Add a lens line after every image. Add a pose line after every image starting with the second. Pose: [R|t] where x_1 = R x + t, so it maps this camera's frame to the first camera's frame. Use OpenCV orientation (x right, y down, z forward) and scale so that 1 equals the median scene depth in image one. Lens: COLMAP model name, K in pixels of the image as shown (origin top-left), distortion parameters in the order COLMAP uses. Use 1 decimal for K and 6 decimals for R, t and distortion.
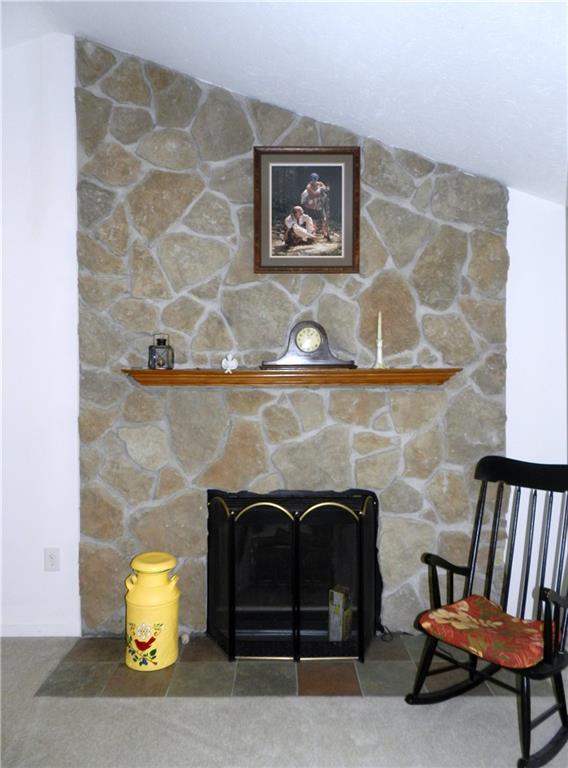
lens RADIAL K [[521.0, 0, 285.0], [0, 521.0, 386.8], [0, 0, 1]] dist [0.013416, 0.001329]
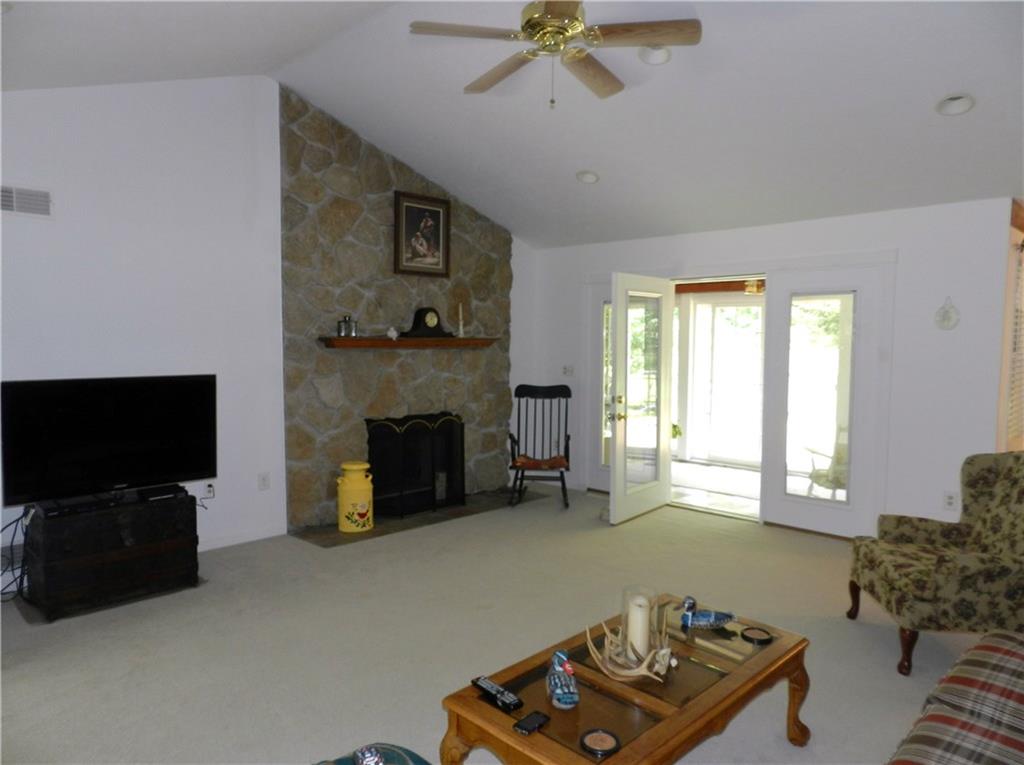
lens RADIAL K [[694.6, 0, 511.1], [0, 694.6, 380.9], [0, 0, 1]] dist [0.013416, 0.001329]
pose [[0.710942, -0.038674, 0.702186, -1.241532], [-0.002365, 0.998350, 0.057380, -0.023794], [-0.703247, -0.042454, 0.709677, -0.680745]]
